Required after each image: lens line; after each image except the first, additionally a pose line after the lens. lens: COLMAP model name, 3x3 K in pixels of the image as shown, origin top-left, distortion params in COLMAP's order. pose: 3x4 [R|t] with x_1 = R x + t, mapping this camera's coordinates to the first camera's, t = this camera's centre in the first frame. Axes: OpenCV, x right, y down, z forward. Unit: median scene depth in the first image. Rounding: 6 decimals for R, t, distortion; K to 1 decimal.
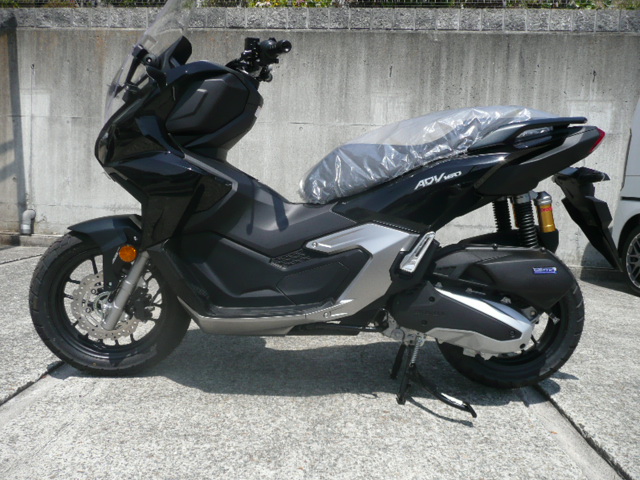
lens RADIAL K [[539.2, 0, 315.1], [0, 539.2, 237.9], [0, 0, 1]] dist [-0.023262, 0.007168]
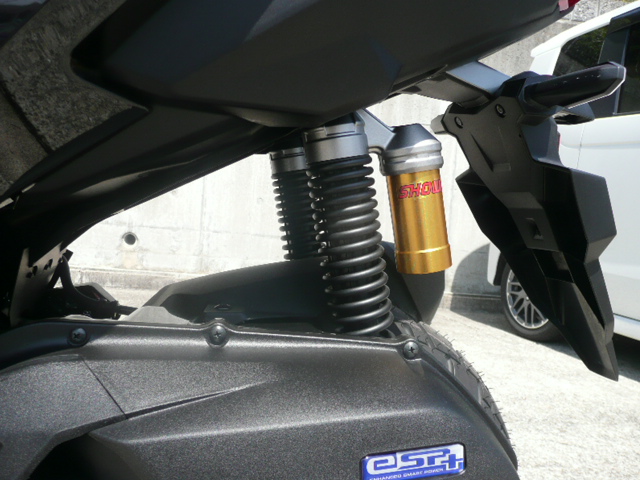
lens RADIAL K [[539.2, 0, 321.8], [0, 539.2, 239.3], [0, 0, 1]] dist [-0.023262, 0.007168]
pose [[0.969438, 0.024410, 0.244119, 0.295187], [-0.020129, 0.999597, -0.020017, -0.020161], [-0.244509, 0.014492, 0.969539, 0.701283]]
